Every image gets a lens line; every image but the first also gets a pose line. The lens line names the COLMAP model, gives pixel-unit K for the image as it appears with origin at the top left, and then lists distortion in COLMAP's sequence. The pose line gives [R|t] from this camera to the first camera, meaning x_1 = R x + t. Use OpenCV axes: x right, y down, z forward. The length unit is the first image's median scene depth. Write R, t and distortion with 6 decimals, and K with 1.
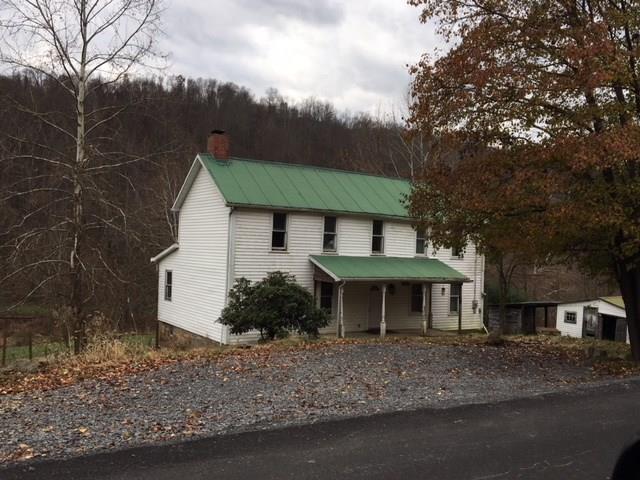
lens RADIAL K [[596.8, 0, 320.0], [0, 596.8, 240.0], [0, 0, 1]] dist [0.076101, -0.001436]
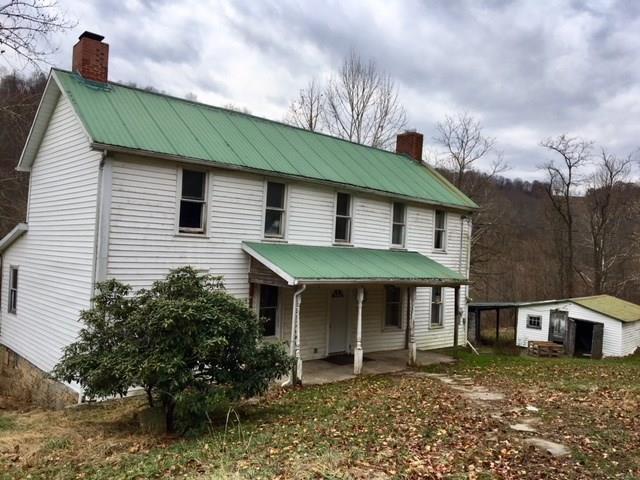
lens RADIAL K [[534.3, 0, 320.0], [0, 534.3, 240.0], [0, 0, 1]] dist [0.099602, -0.126733]
pose [[0.987796, 0.011700, 0.155315, -0.024590], [-0.011340, 0.999931, -0.003199, 0.023645], [-0.155342, 0.001399, 0.987860, 0.432570]]
